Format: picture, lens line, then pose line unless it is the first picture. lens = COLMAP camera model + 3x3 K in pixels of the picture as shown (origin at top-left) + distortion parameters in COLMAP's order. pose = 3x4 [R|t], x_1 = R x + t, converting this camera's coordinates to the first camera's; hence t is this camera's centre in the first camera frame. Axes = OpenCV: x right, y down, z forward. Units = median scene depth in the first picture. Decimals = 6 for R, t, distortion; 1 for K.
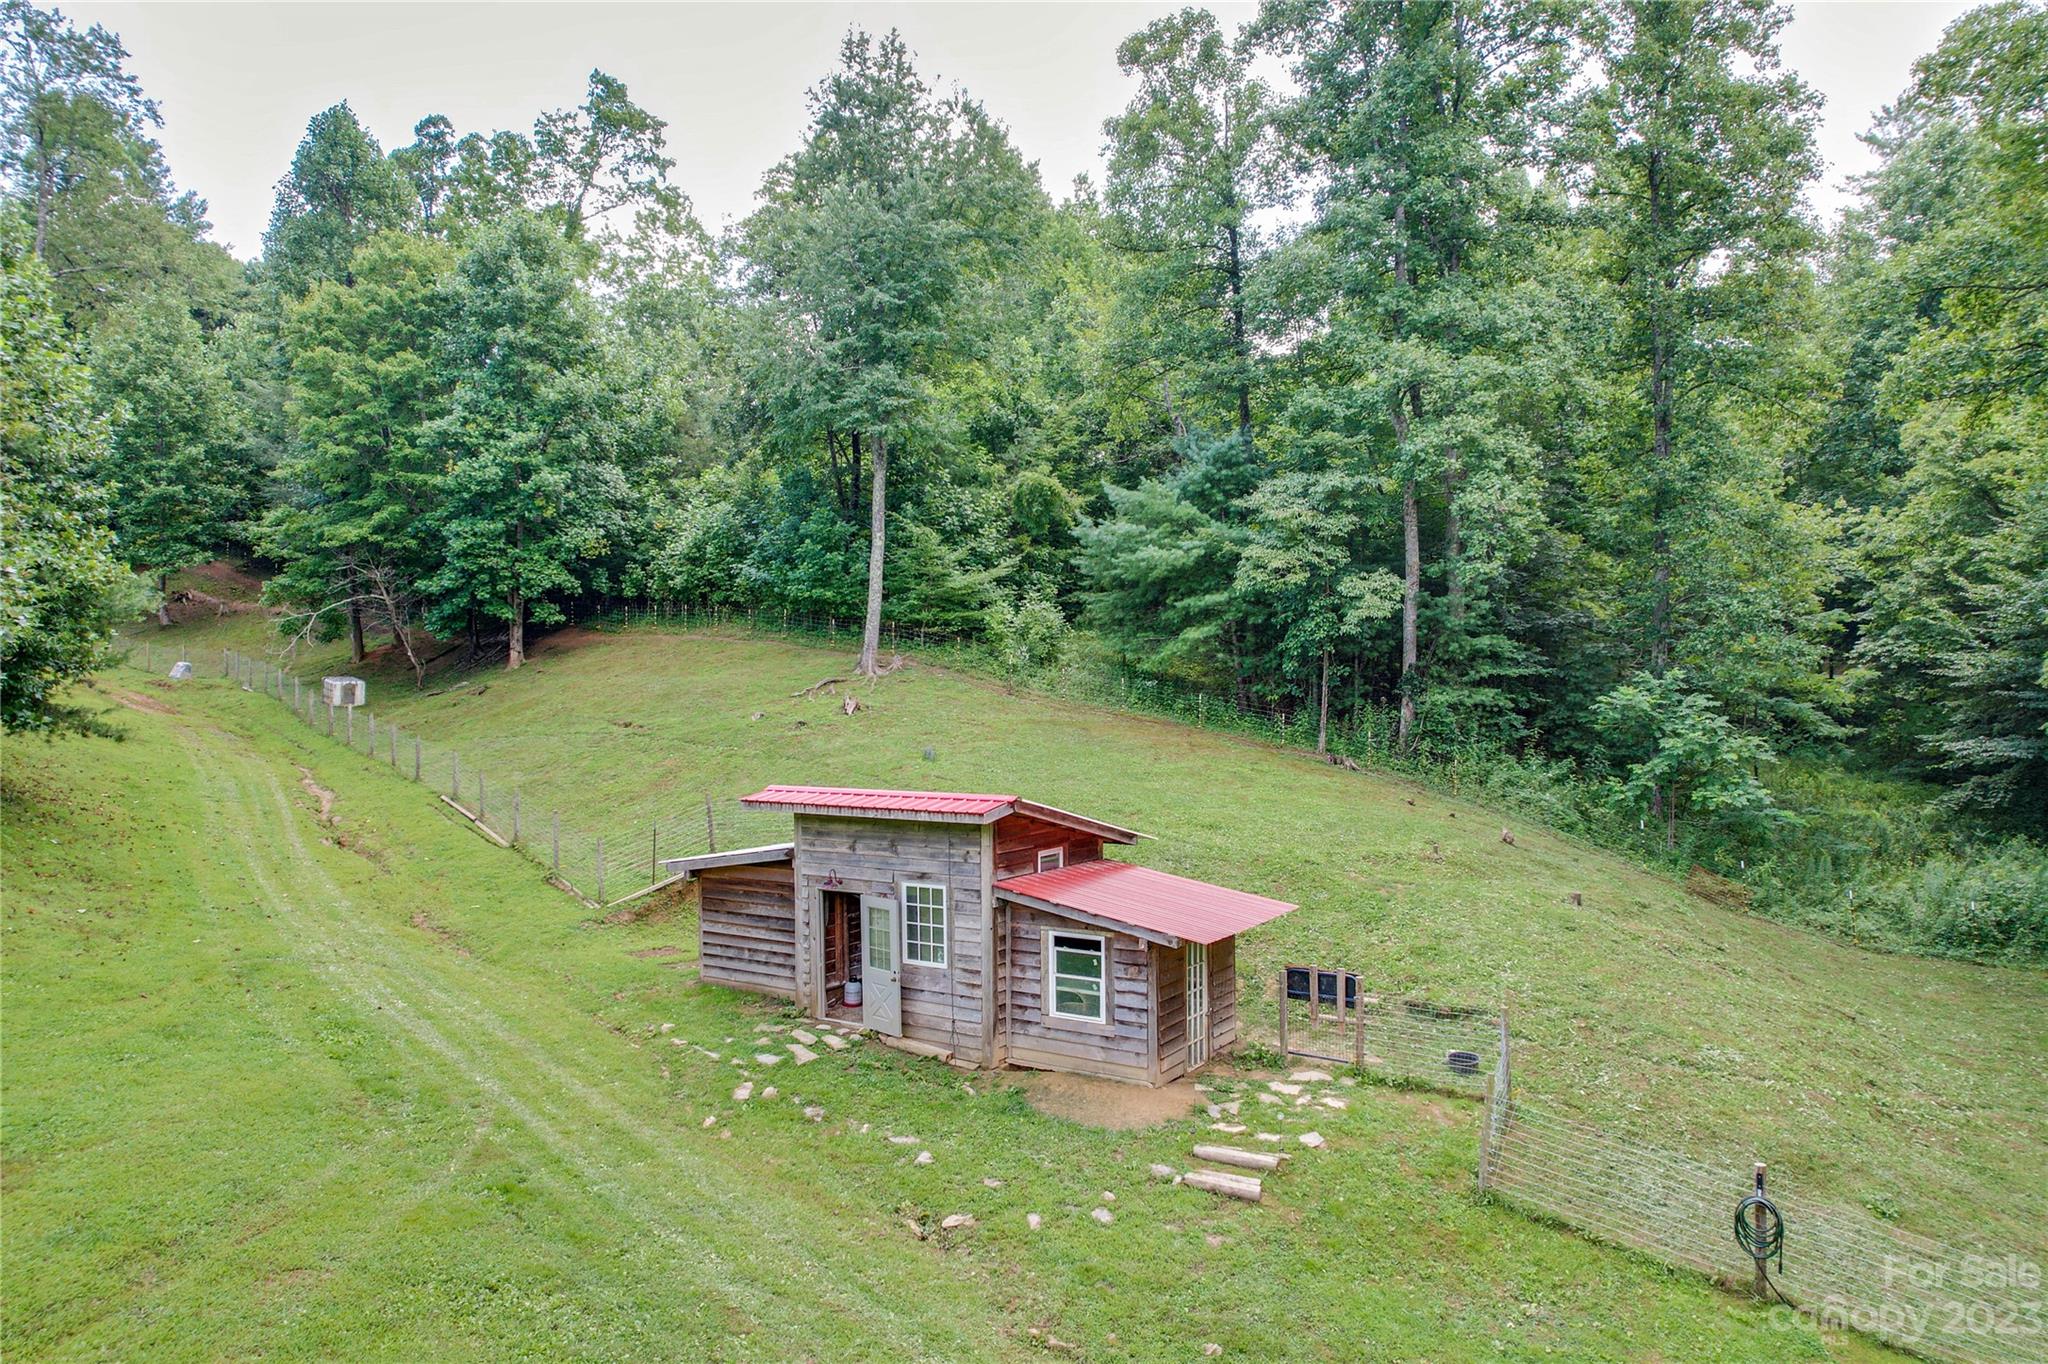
lens RADIAL K [[1312.5, 0, 1024.0], [0, 1312.5, 682.0], [0, 0, 1]] dist [-0.067733, 0.059905]
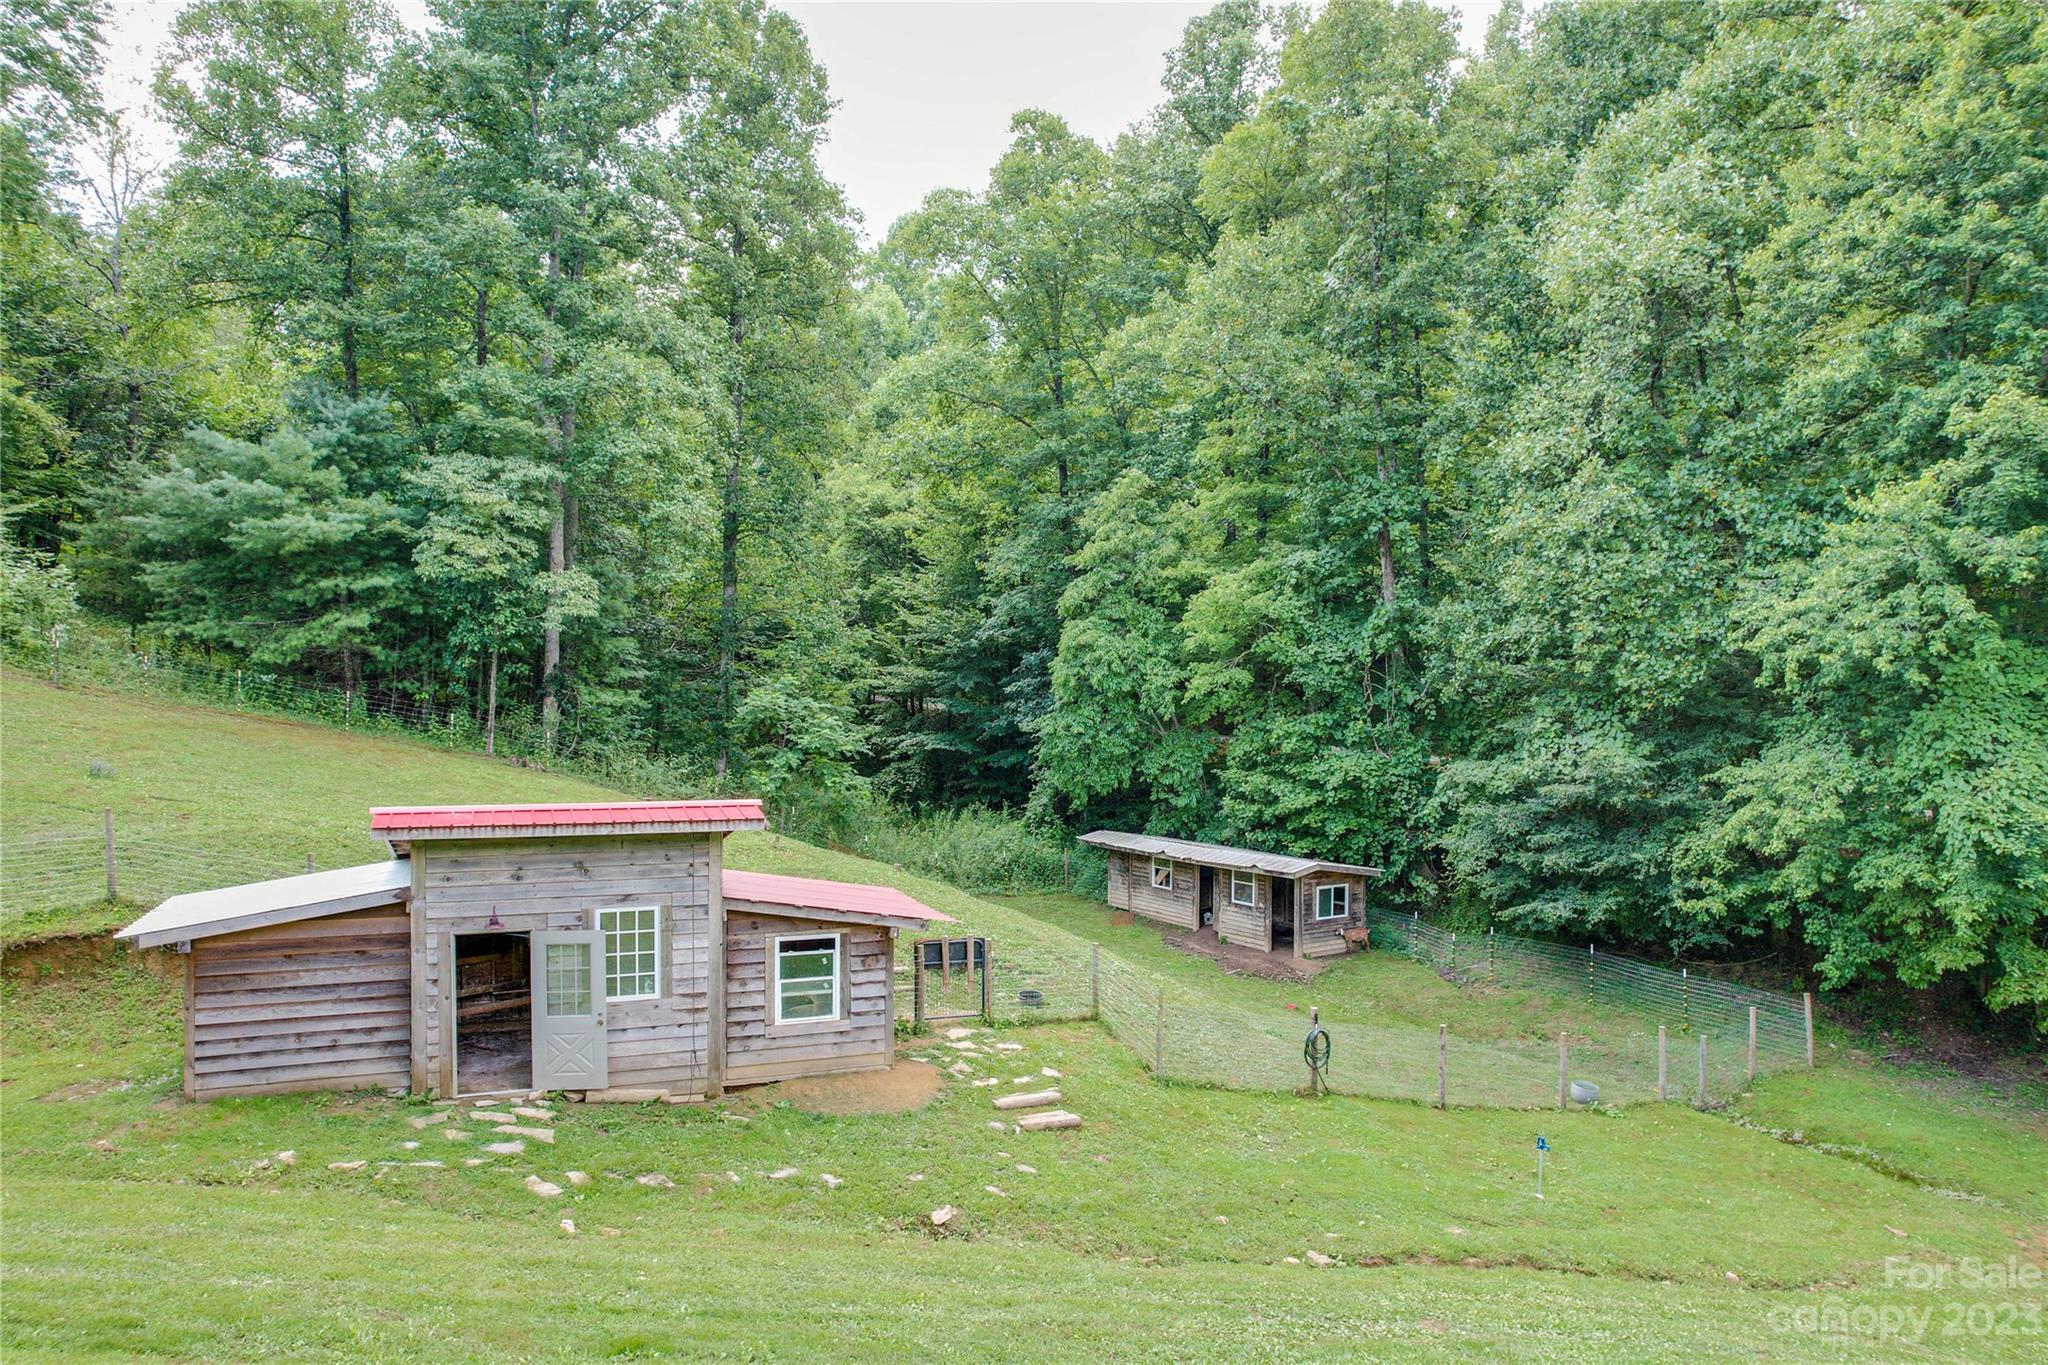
lens RADIAL K [[1338.0, 0, 1024.0], [0, 1338.0, 682.5], [0, 0, 1]] dist [-0.069108, 0.057413]
pose [[0.573217, 0.017041, 0.819227, -0.394681], [-0.017834, 0.999806, -0.008318, 0.003615], [-0.819210, -0.009842, 0.573410, 0.164049]]
